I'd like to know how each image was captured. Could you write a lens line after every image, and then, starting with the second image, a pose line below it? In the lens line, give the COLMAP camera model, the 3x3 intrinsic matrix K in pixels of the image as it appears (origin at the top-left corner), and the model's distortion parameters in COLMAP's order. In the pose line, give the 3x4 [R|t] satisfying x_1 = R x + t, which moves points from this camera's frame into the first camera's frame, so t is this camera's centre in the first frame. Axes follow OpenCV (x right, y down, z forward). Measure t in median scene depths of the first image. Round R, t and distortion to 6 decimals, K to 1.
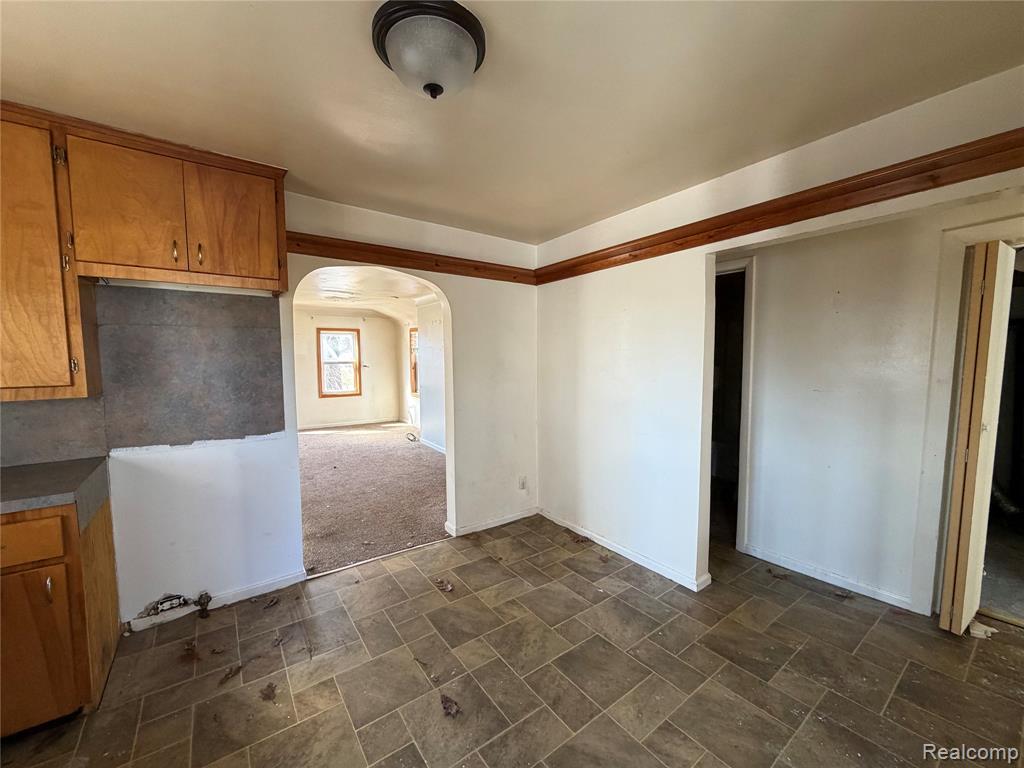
lens RADIAL K [[409.3, 0, 513.6], [0, 409.3, 388.6], [0, 0, 1]] dist [-0.001218, -0.000388]
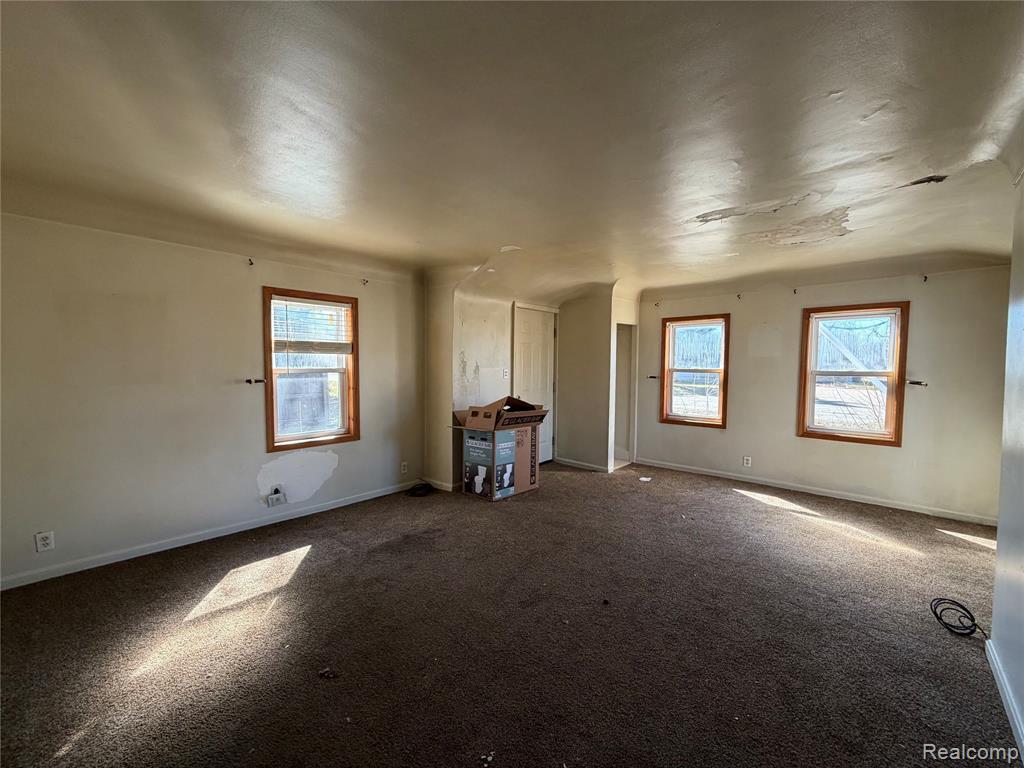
lens RADIAL K [[409.3, 0, 508.9], [0, 409.3, 384.3], [0, 0, 1]] dist [-0.001218, -0.000388]
pose [[0.189372, 0.058194, -0.980180, -0.011502], [-0.075866, 0.996125, 0.044483, -0.039741], [0.978970, 0.065938, 0.193053, 0.484303]]
